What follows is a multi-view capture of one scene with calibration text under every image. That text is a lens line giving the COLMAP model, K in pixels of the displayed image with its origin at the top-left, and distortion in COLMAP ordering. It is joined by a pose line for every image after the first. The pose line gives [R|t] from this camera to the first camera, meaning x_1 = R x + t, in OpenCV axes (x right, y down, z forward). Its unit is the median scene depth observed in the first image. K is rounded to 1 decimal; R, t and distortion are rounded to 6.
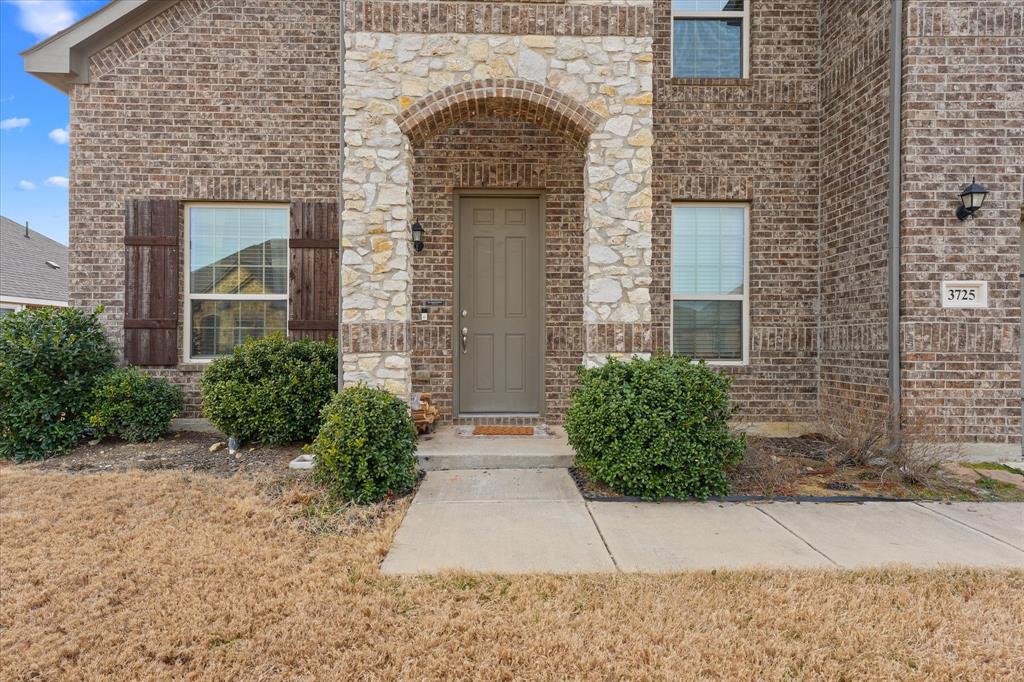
lens RADIAL K [[595.4, 0, 512.0], [0, 595.4, 341.0], [0, 0, 1]] dist [0.028280, -0.000097]
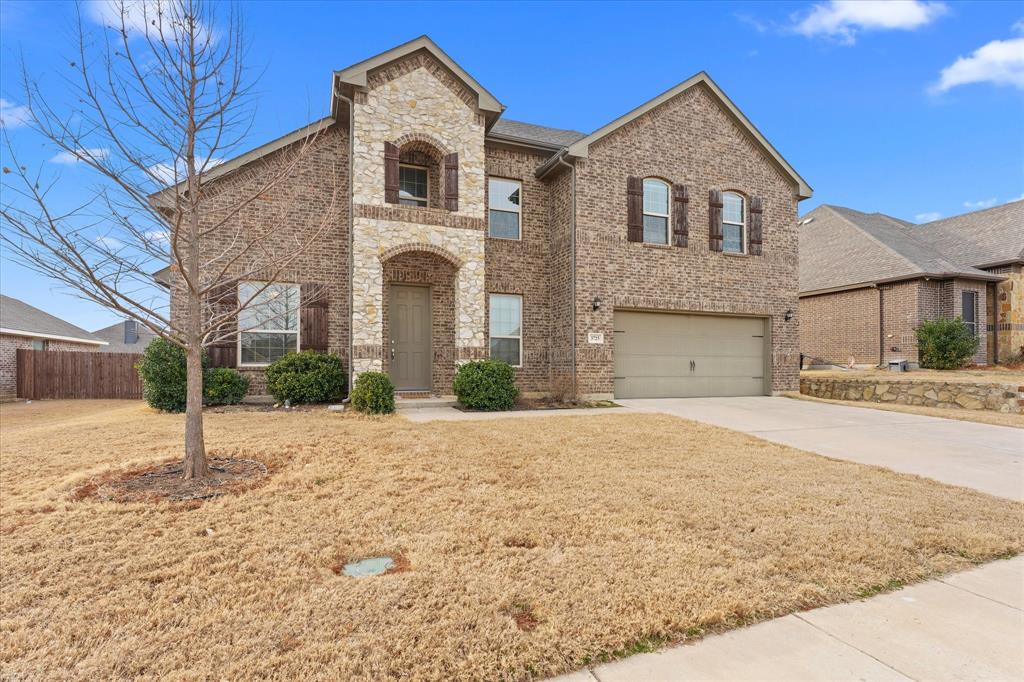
lens RADIAL K [[496.2, 0, 509.4], [0, 496.2, 368.2], [0, 0, 1]] dist [-0.000137, 0.000044]
pose [[0.942586, -0.000419, 0.333963, -0.345873], [0.000713, 0.999999, -0.000758, 0.057242], [-0.333963, 0.000952, 0.942586, -0.942183]]
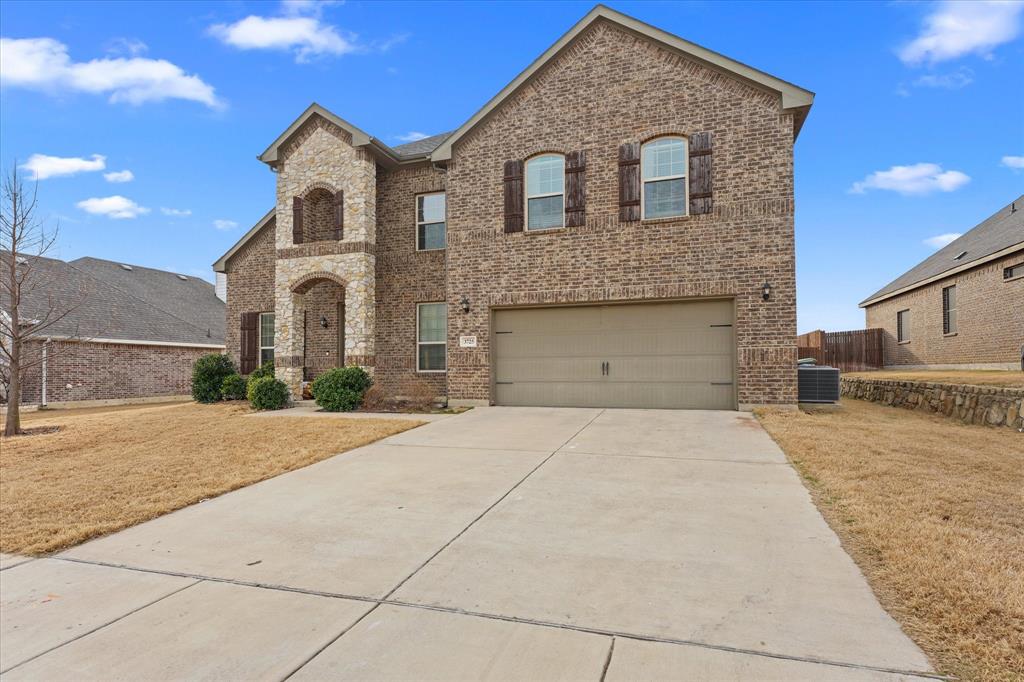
lens RADIAL K [[514.5, 0, 511.1], [0, 514.5, 362.1], [0, 0, 1]] dist [0.001443, -0.000017]
pose [[0.940522, -0.015329, -0.339387, 1.655653], [0.010476, 0.999815, -0.016126, 0.047346], [0.339572, 0.011612, 0.940509, -0.988547]]
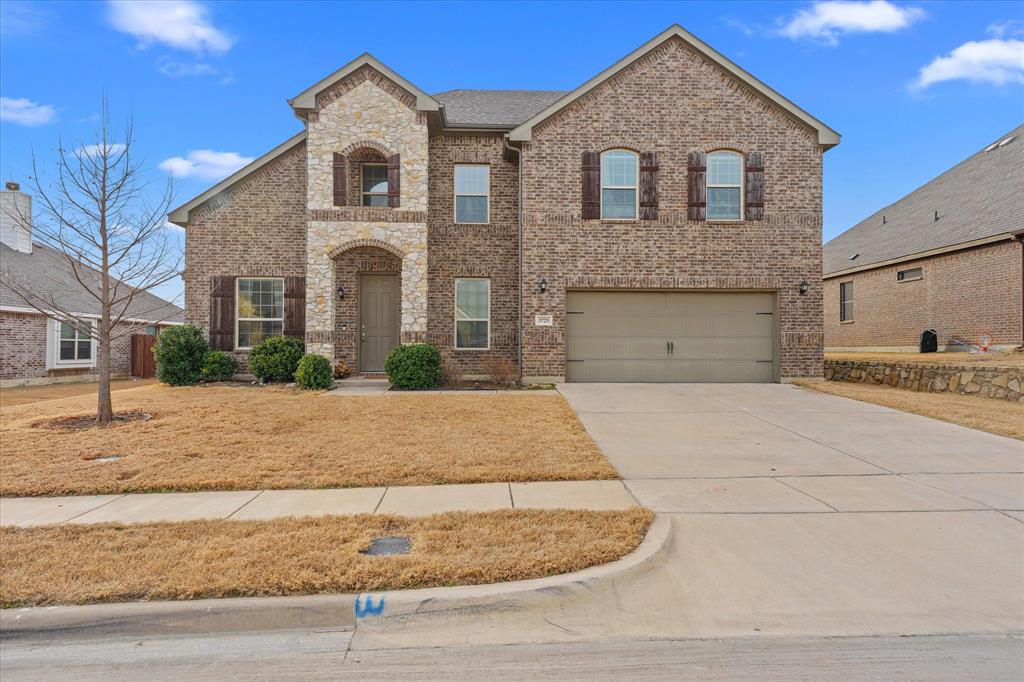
lens RADIAL K [[631.3, 0, 512.0], [0, 631.3, 341.0], [0, 0, 1]] dist [0.035894, -0.000101]
pose [[0.999833, -0.001382, 0.018215, 0.556155], [0.001602, 0.999926, -0.012052, 0.046400], [-0.018197, 0.012079, 0.999761, -1.761247]]
